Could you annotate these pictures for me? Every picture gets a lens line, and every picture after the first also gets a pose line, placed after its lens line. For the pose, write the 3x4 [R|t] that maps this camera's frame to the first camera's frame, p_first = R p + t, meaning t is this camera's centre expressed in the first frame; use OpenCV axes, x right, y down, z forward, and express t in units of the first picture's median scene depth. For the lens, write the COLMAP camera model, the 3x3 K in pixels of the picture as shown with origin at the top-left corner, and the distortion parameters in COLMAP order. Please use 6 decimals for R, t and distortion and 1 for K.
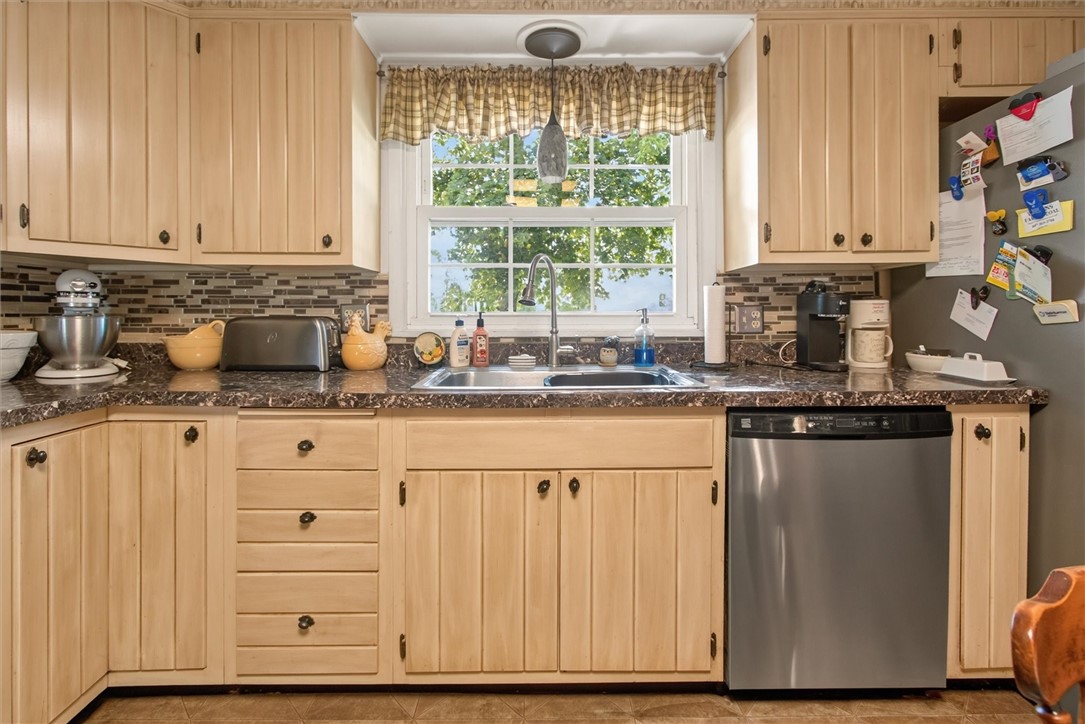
lens RADIAL K [[520.5, 0, 539.6], [0, 520.5, 309.9], [0, 0, 1]] dist [-0.001546, 0.000305]
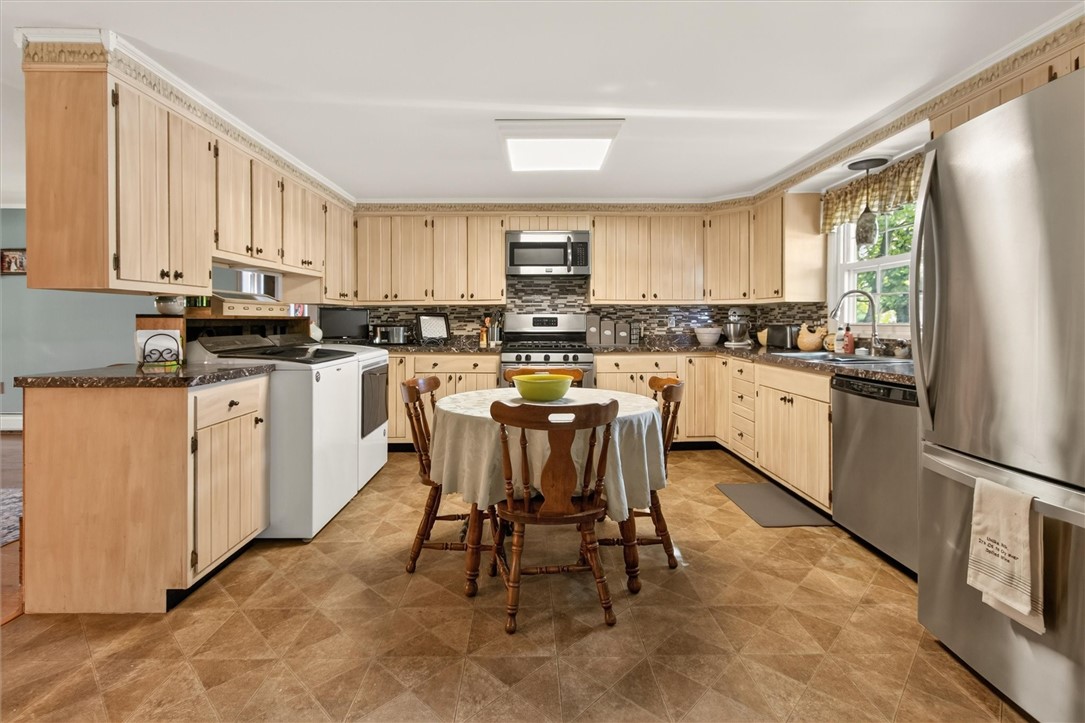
lens RADIAL K [[524.7, 0, 542.9], [0, 524.7, 322.8], [0, 0, 1]] dist [-0.000174, -0.000023]
pose [[0.024422, 0.005957, -0.999684, 1.800211], [0.004578, 0.999971, 0.006070, -0.013030], [0.999691, -0.004725, 0.024394, -0.099819]]
